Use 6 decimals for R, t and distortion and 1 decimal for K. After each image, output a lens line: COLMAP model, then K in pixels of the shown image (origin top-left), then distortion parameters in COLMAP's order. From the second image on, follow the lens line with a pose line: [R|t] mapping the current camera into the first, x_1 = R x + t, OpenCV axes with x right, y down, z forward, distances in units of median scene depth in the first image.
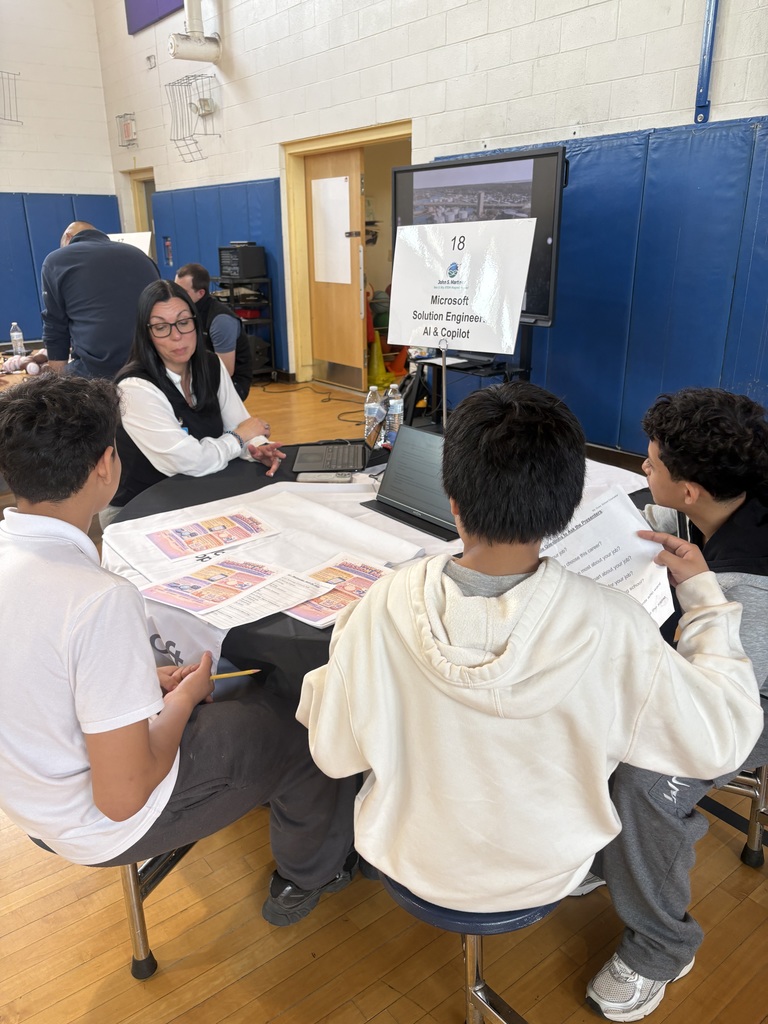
lens RADIAL K [[775.8, 0, 384.0], [0, 775.8, 512.1], [0, 0, 1]] dist [0.004450, 0.001048]
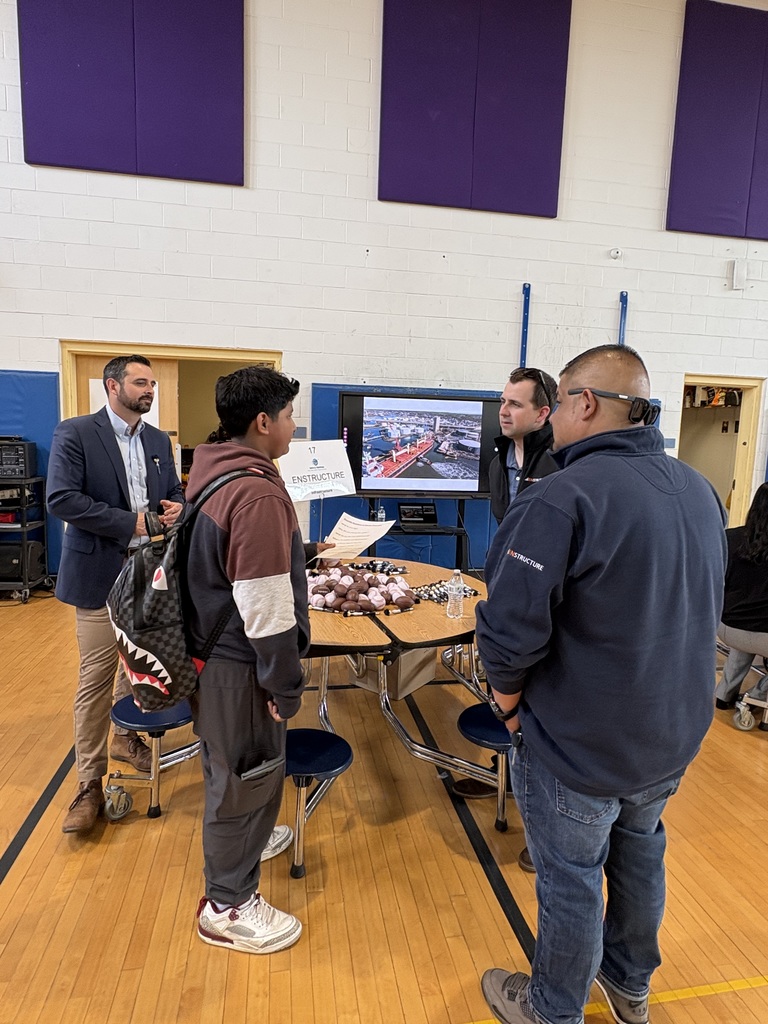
lens RADIAL K [[597.1, 0, 384.5], [0, 597.1, 510.9], [0, 0, 1]] dist [-0.002213, -0.000094]
pose [[0.460756, -0.093755, 0.882561, -0.886333], [0.264956, 0.963590, -0.035961, -0.200532], [-0.847055, 0.250409, 0.468821, 0.532968]]
